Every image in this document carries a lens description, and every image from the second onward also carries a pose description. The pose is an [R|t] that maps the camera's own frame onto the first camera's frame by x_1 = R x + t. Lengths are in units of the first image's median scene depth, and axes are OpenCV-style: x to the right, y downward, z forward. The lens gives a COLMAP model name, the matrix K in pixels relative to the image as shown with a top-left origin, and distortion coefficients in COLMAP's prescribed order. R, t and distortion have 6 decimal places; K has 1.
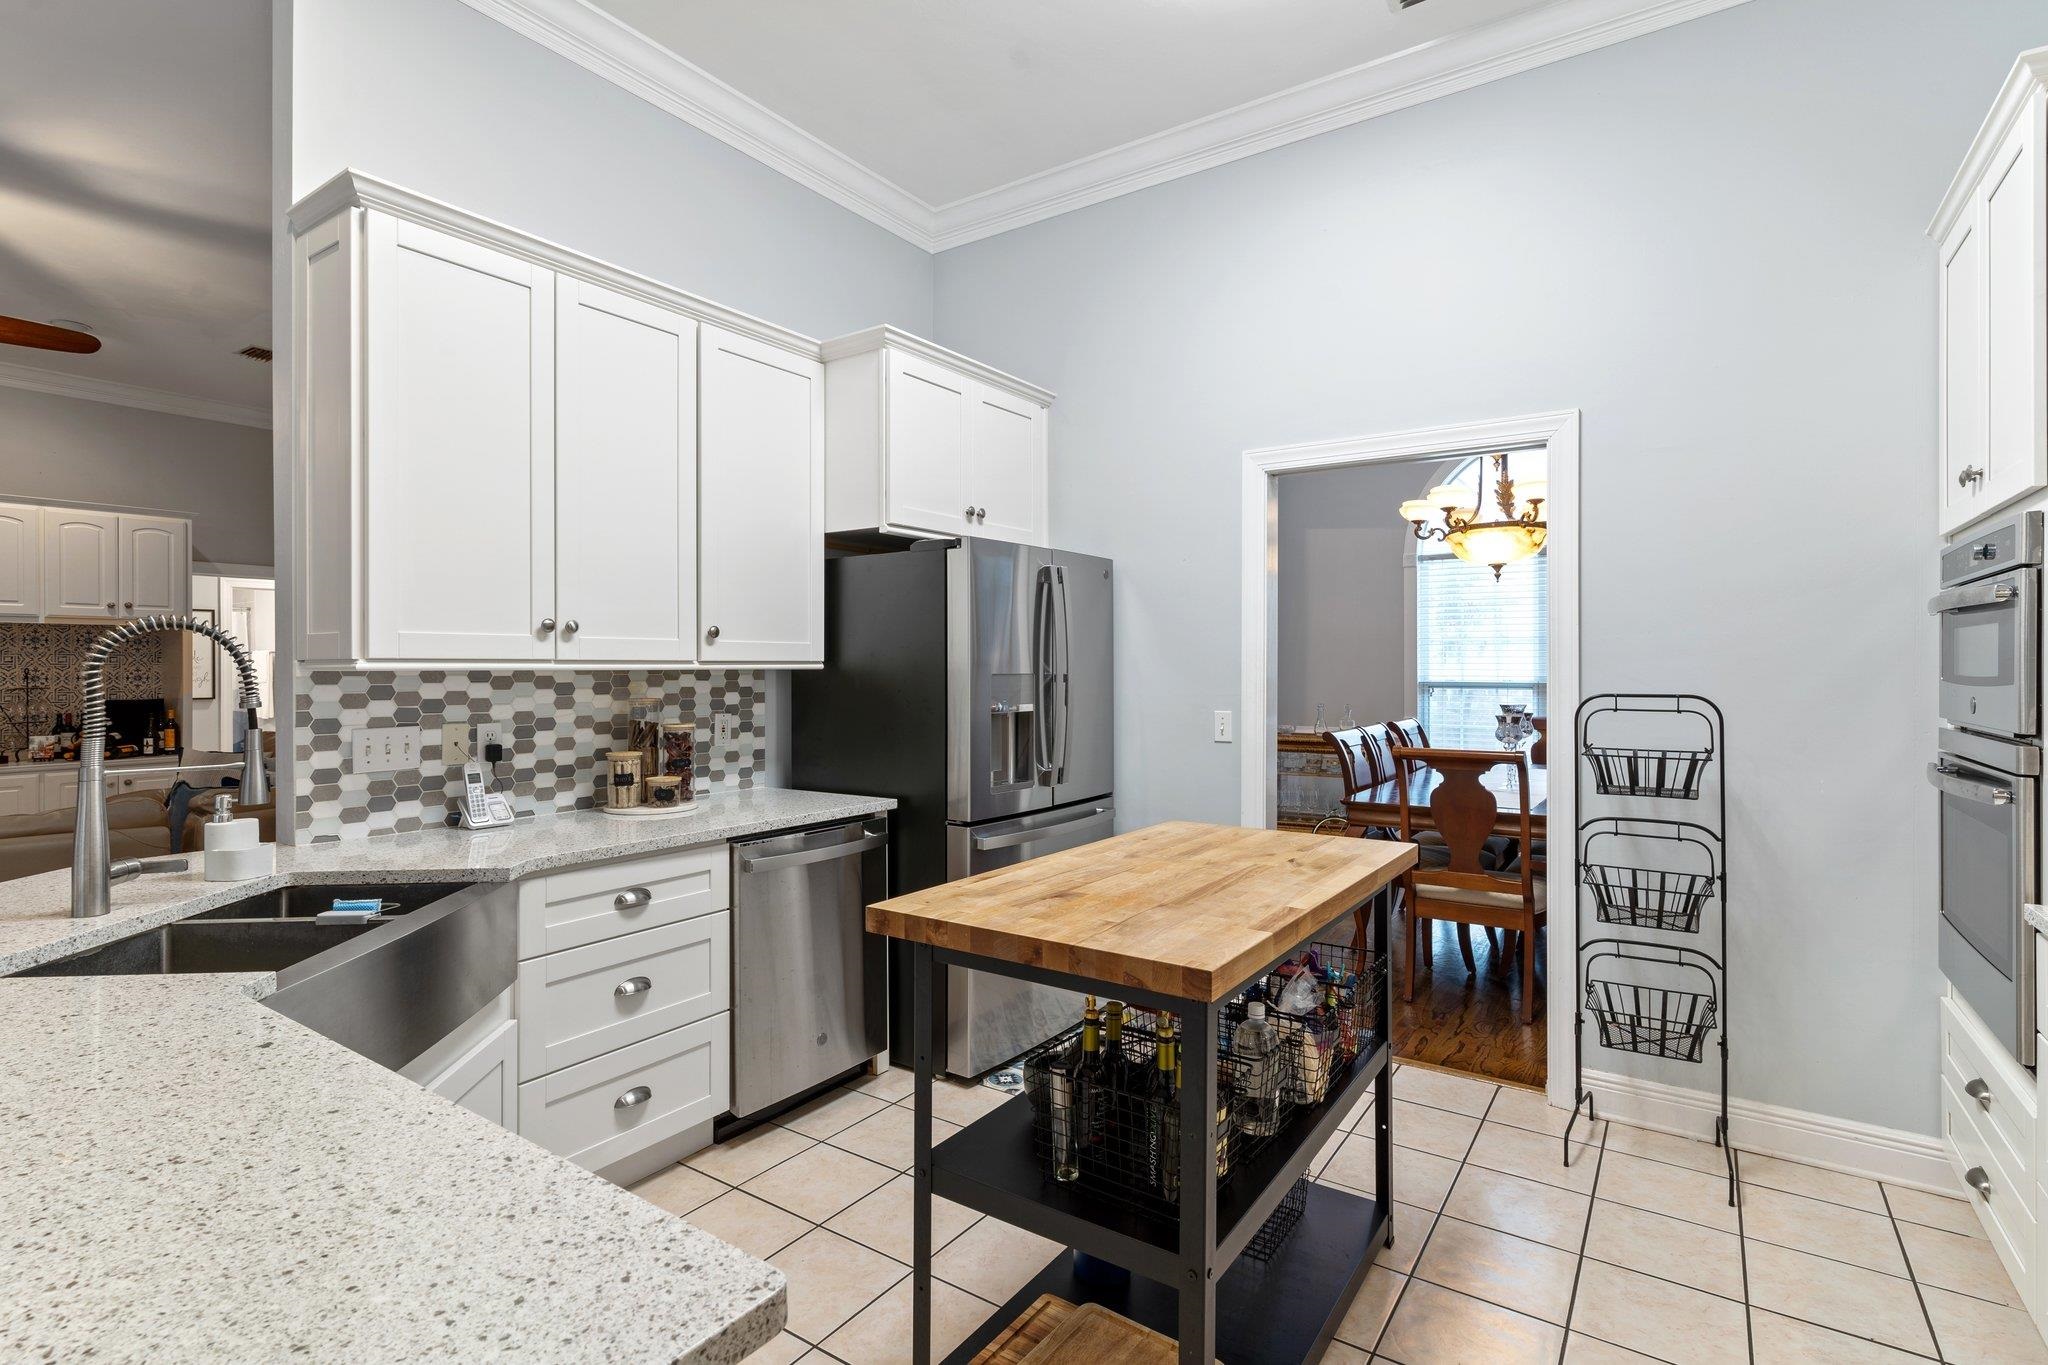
lens RADIAL K [[988.6, 0, 1023.1], [0, 988.6, 668.7], [0, 0, 1]] dist [0.001007, -0.000317]
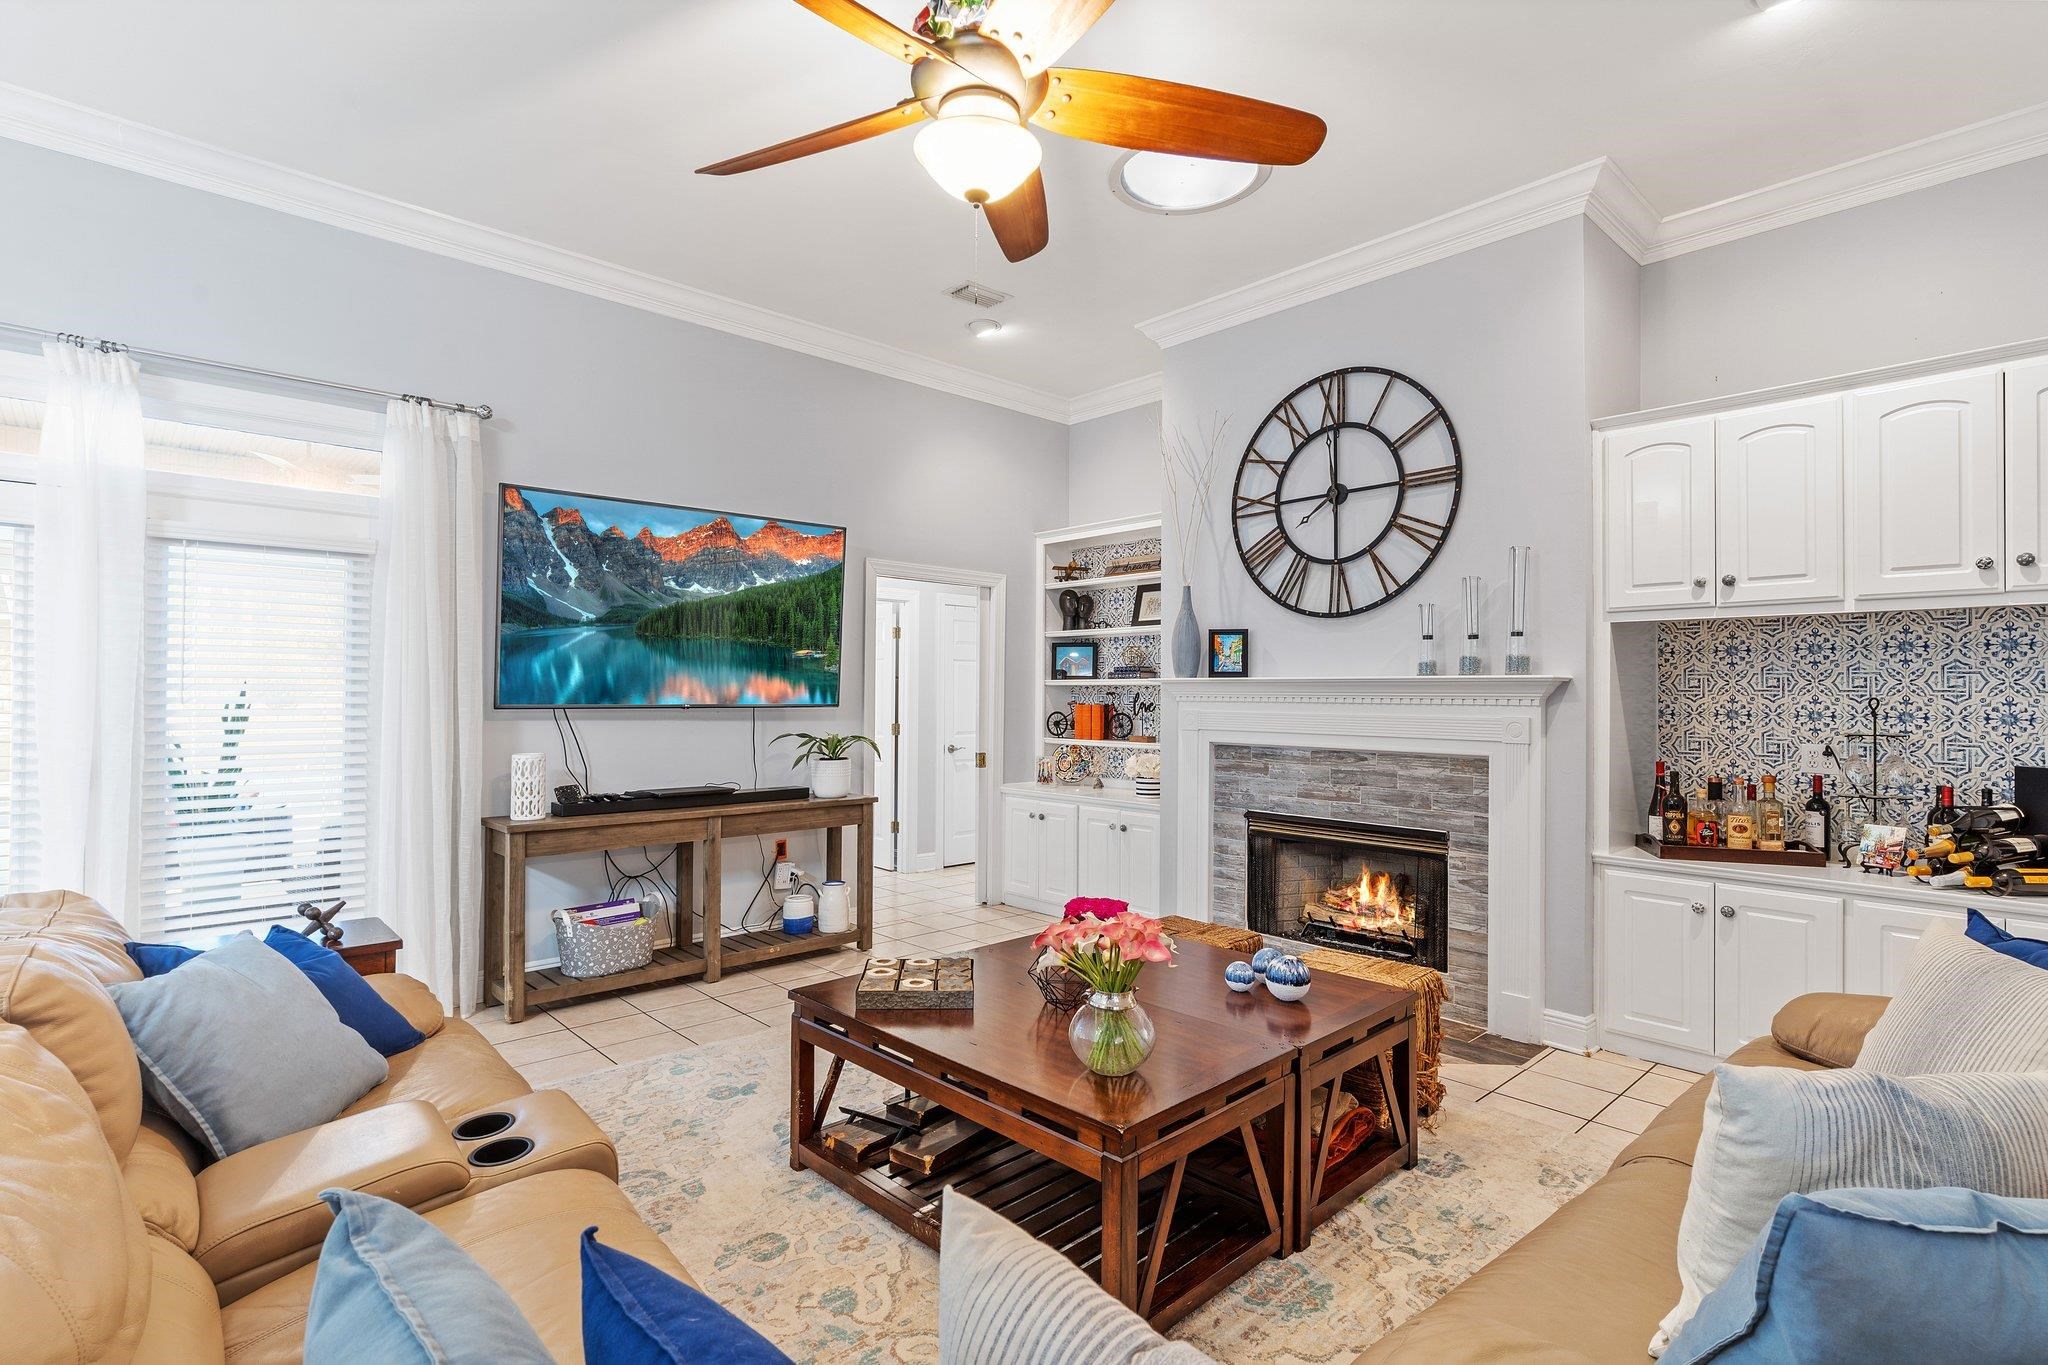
lens RADIAL K [[980.7, 0, 1018.4], [0, 980.7, 683.1], [0, 0, 1]] dist [0.001991, -0.000197]
pose [[-0.221853, -0.010436, -0.975024, -0.860849], [-0.005675, 0.999940, -0.009412, -0.002478], [0.975064, 0.003445, -0.221899, 1.531853]]
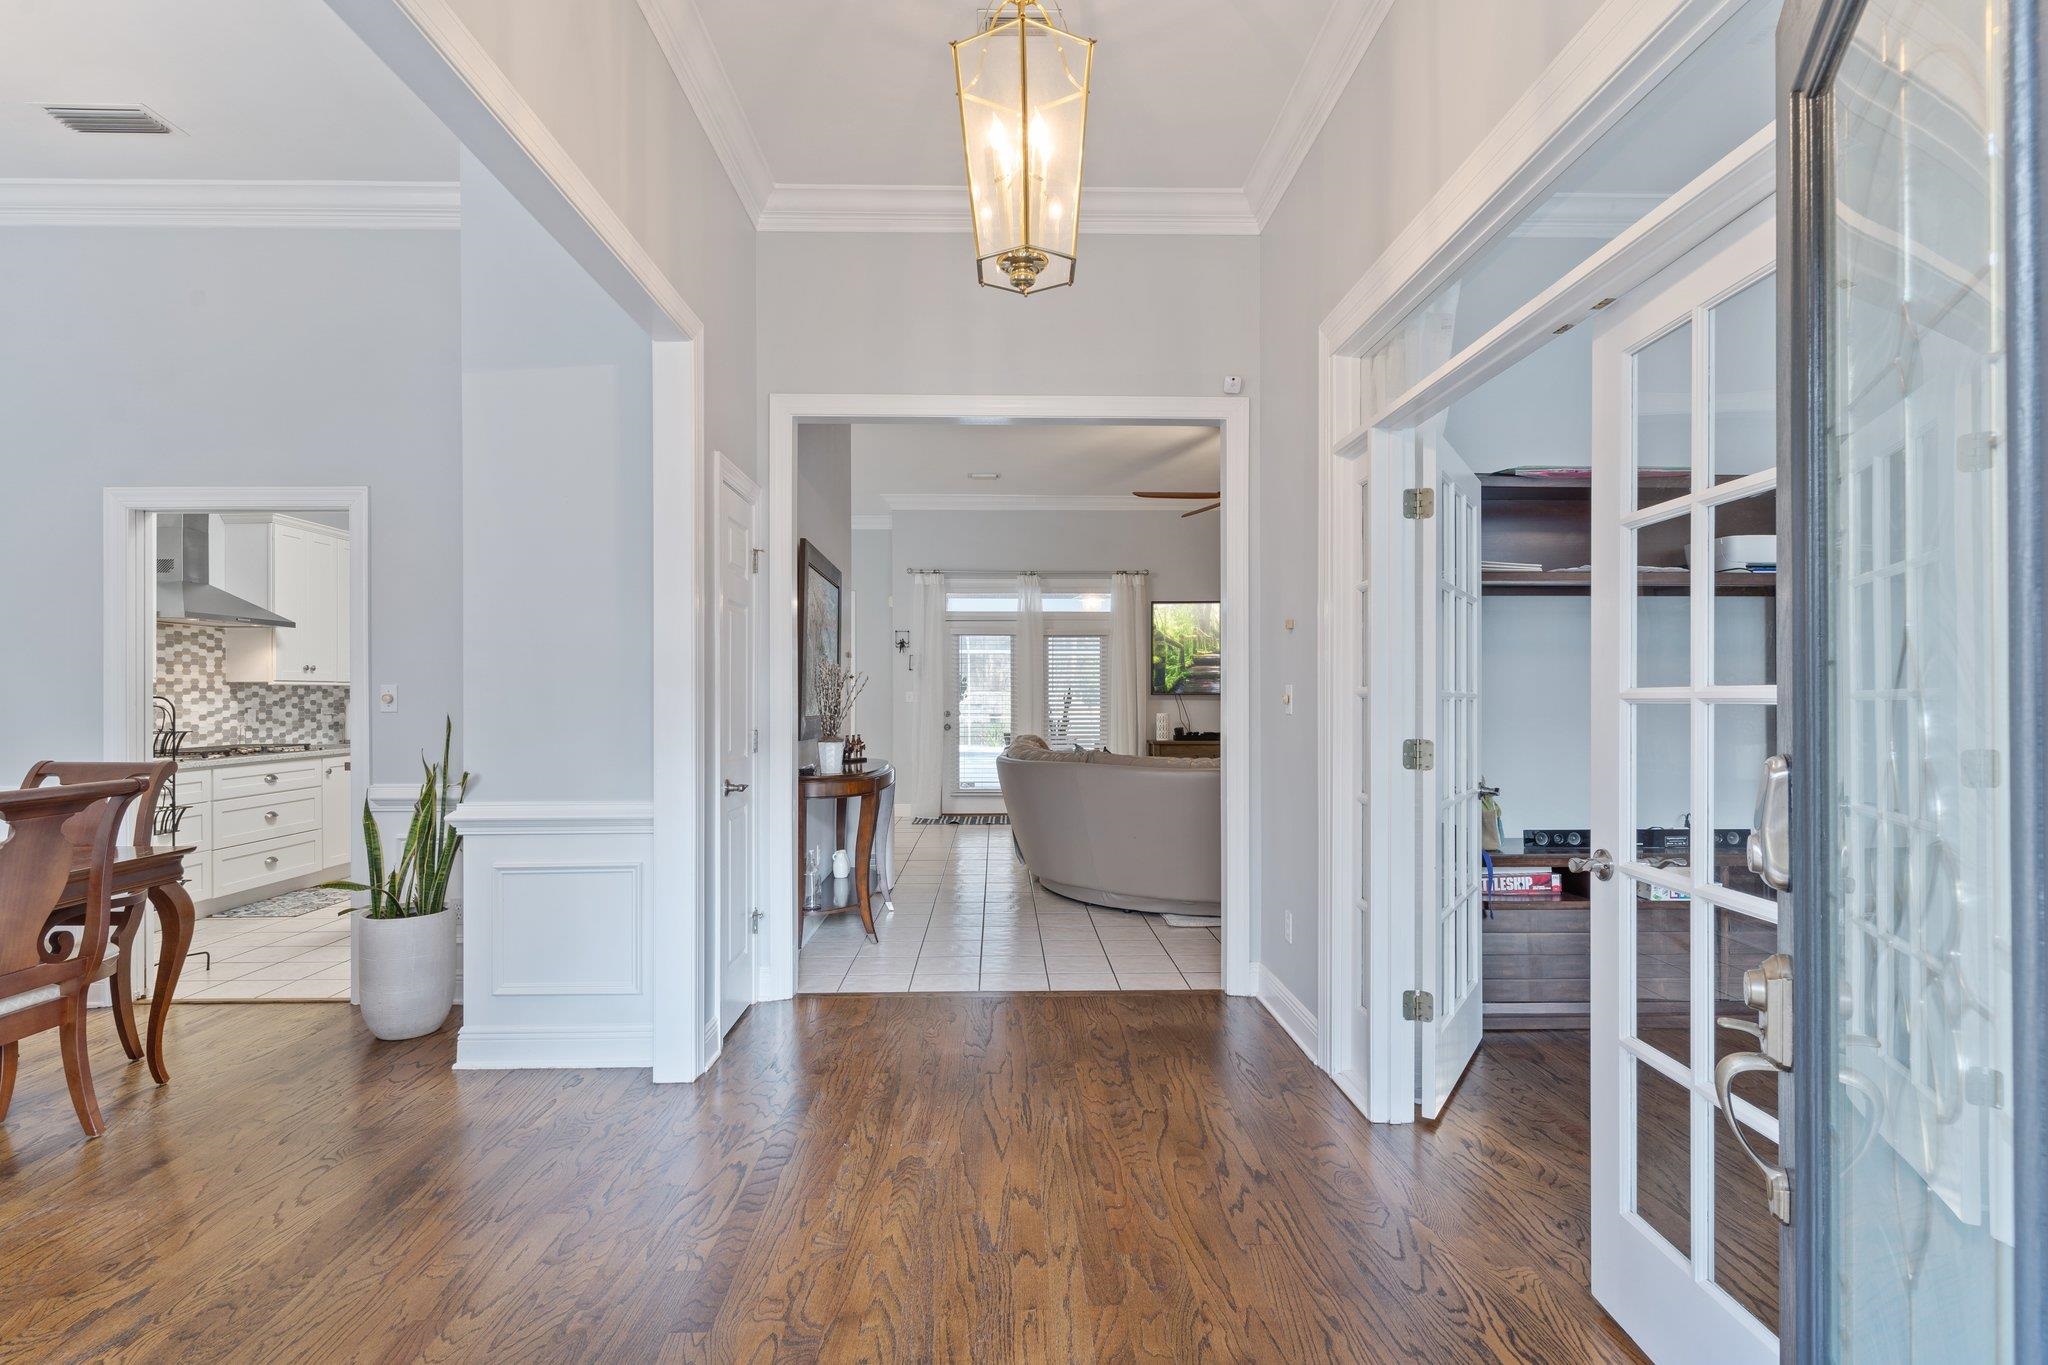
lens RADIAL K [[978.0, 0, 1021.3], [0, 978.0, 690.6], [0, 0, 1]] dist [0.000141, -0.000160]
pose [[-0.808977, -0.000223, -0.587840, 0.381220], [0.001819, 0.999994, -0.002882, 0.022559], [0.587837, -0.003401, -0.808972, 3.077658]]
